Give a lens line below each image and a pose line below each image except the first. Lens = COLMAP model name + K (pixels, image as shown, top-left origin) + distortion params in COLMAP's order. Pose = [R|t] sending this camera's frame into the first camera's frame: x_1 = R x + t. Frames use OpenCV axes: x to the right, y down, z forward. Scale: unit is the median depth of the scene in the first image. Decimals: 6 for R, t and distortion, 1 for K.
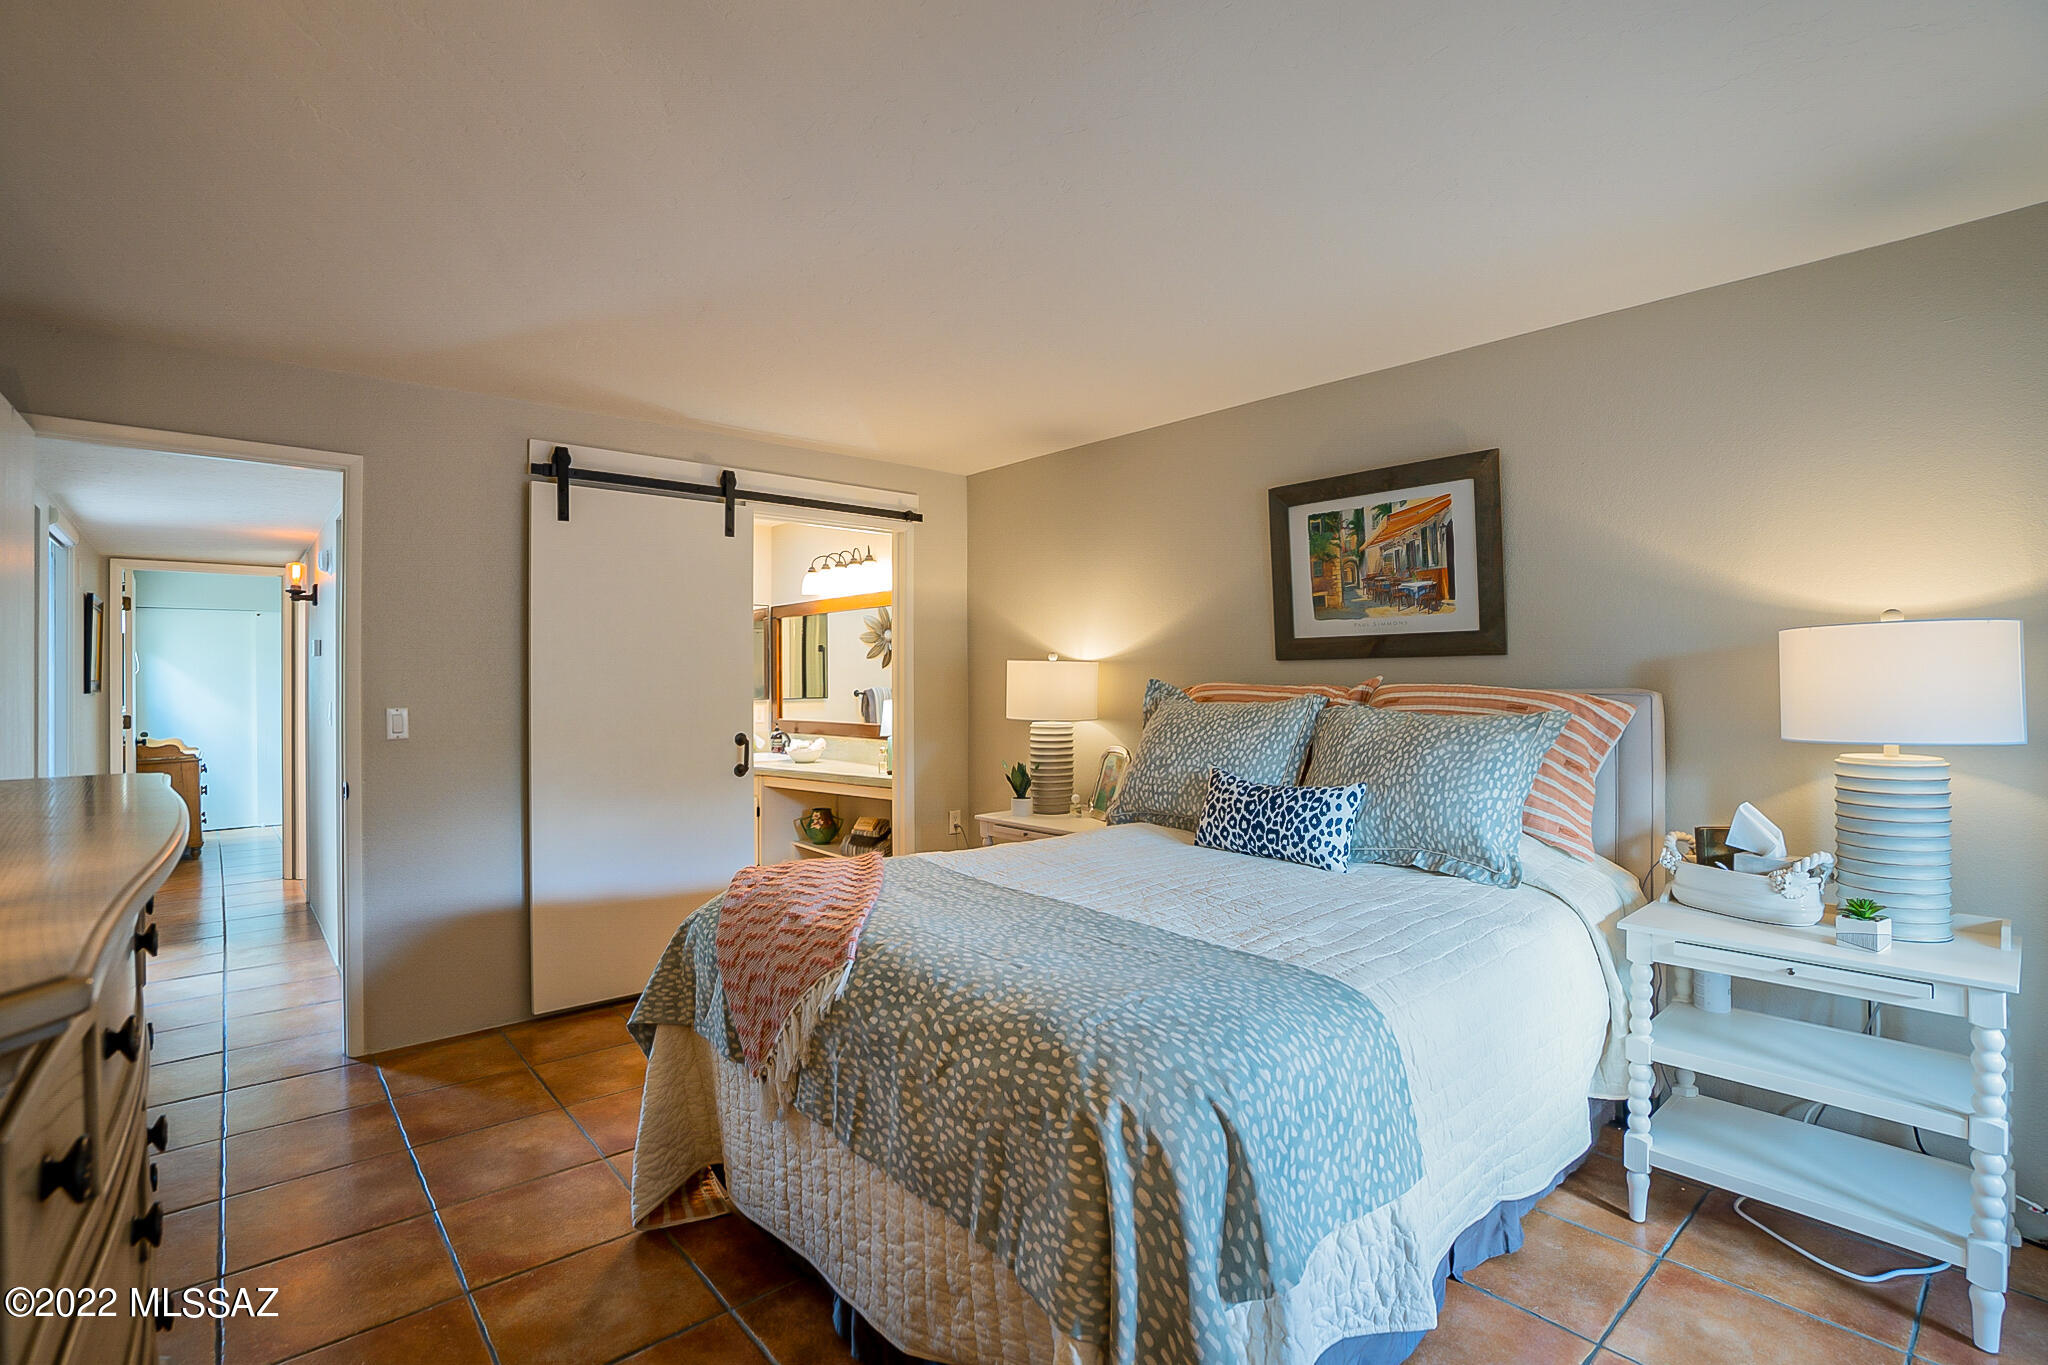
lens RADIAL K [[965.8, 0, 1021.2], [0, 965.8, 691.8], [0, 0, 1]] dist [-0.023950, 0.009804]
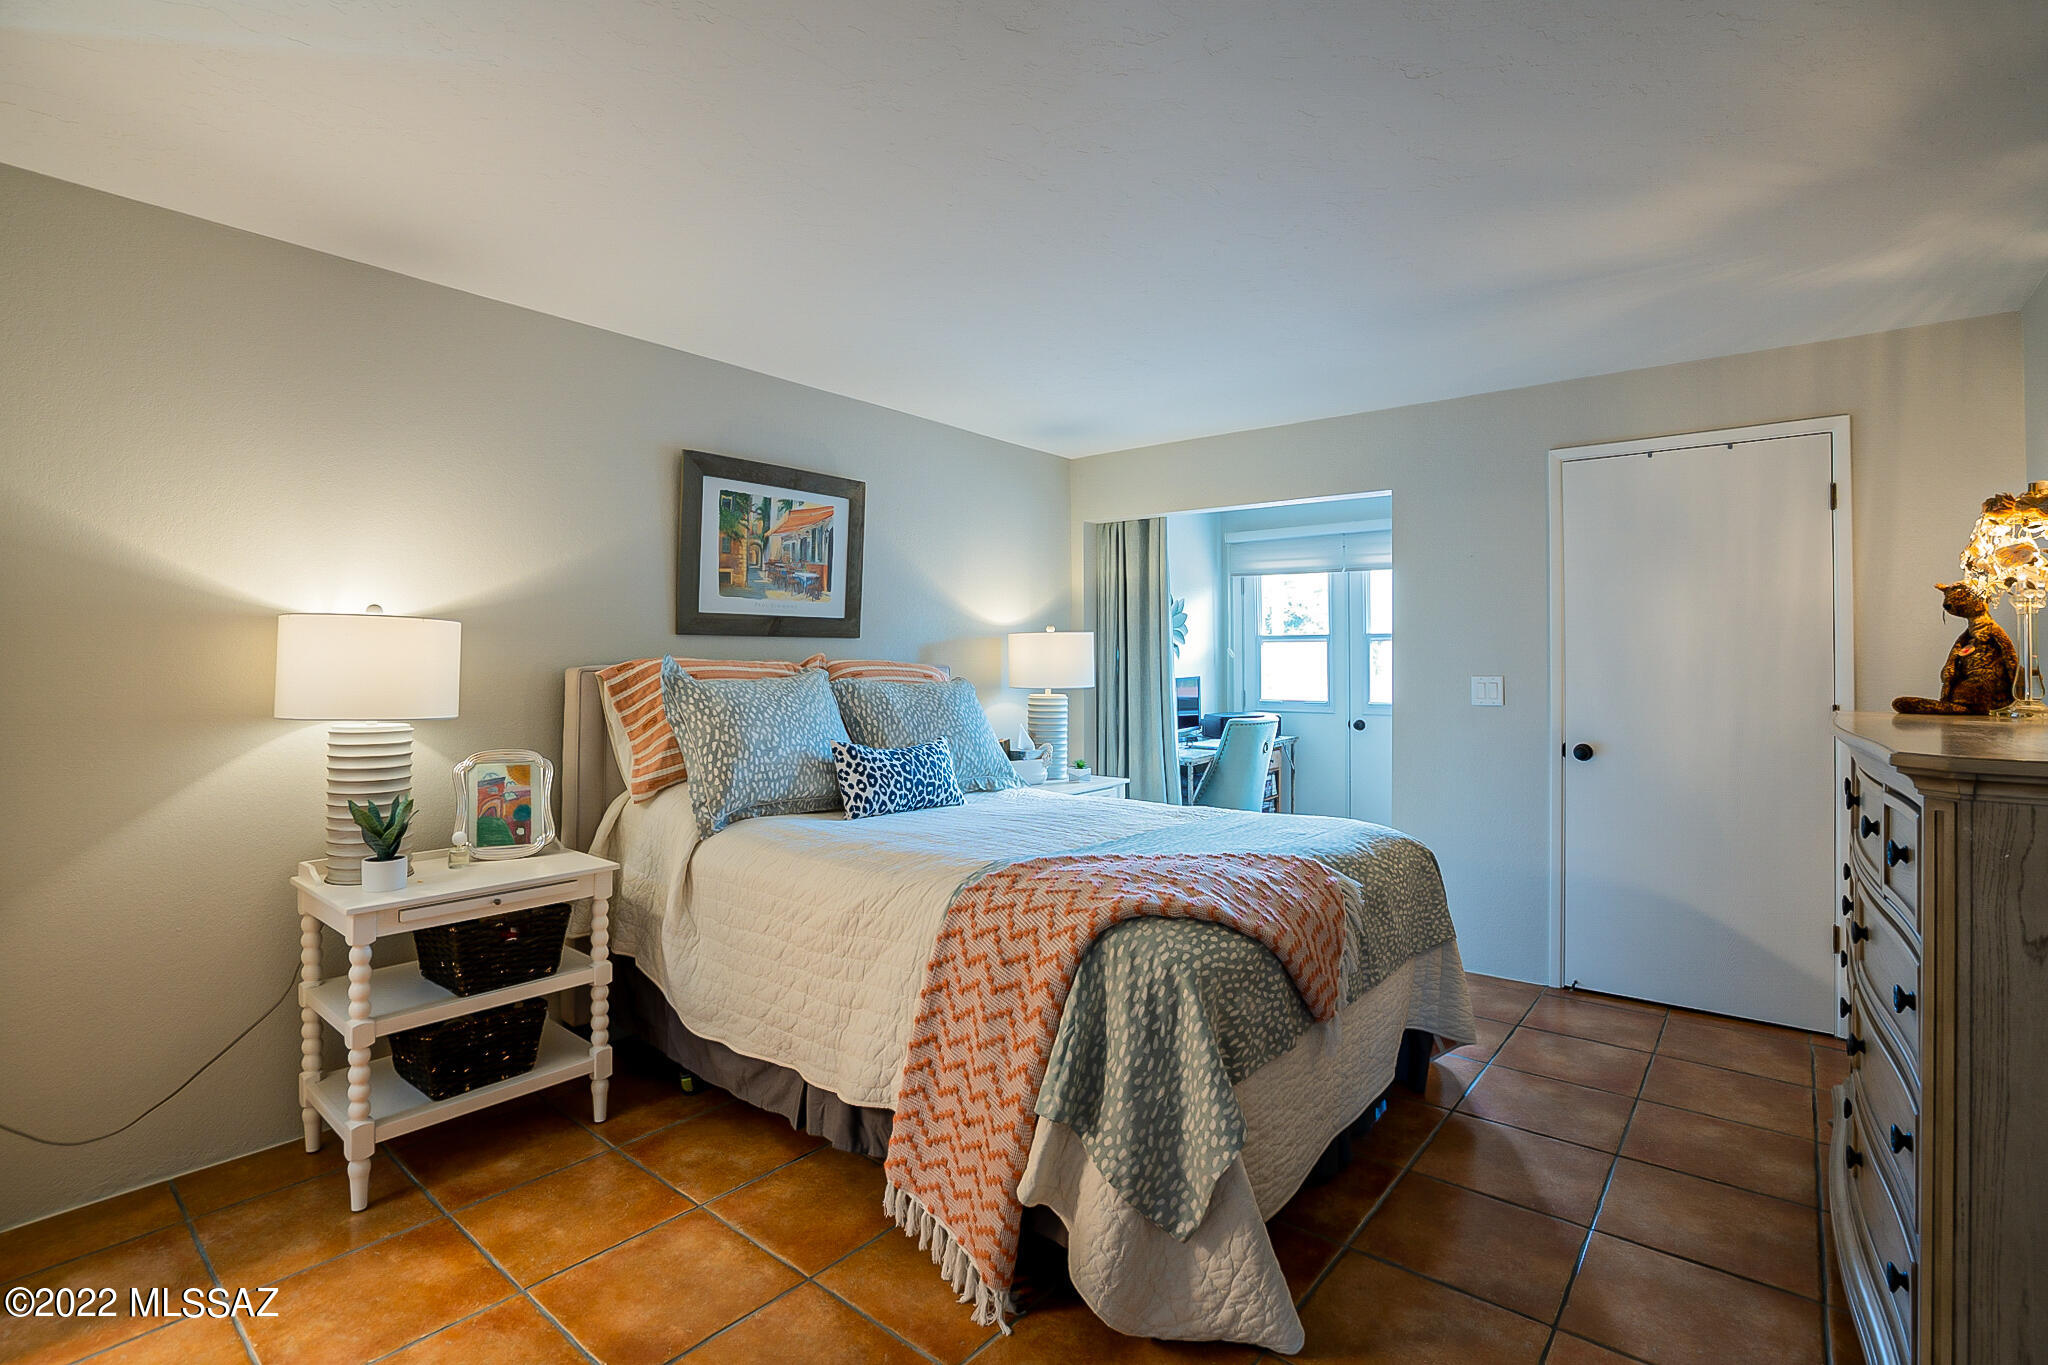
lens RADIAL K [[965.8, 0, 1018.9], [0, 965.8, 660.7], [0, 0, 1]] dist [-0.023950, 0.009804]
pose [[-0.144382, 0.009759, 0.989474, -0.758982], [0.016584, 0.999835, -0.007442, 0.005014], [-0.989383, 0.015335, -0.144520, 0.885660]]
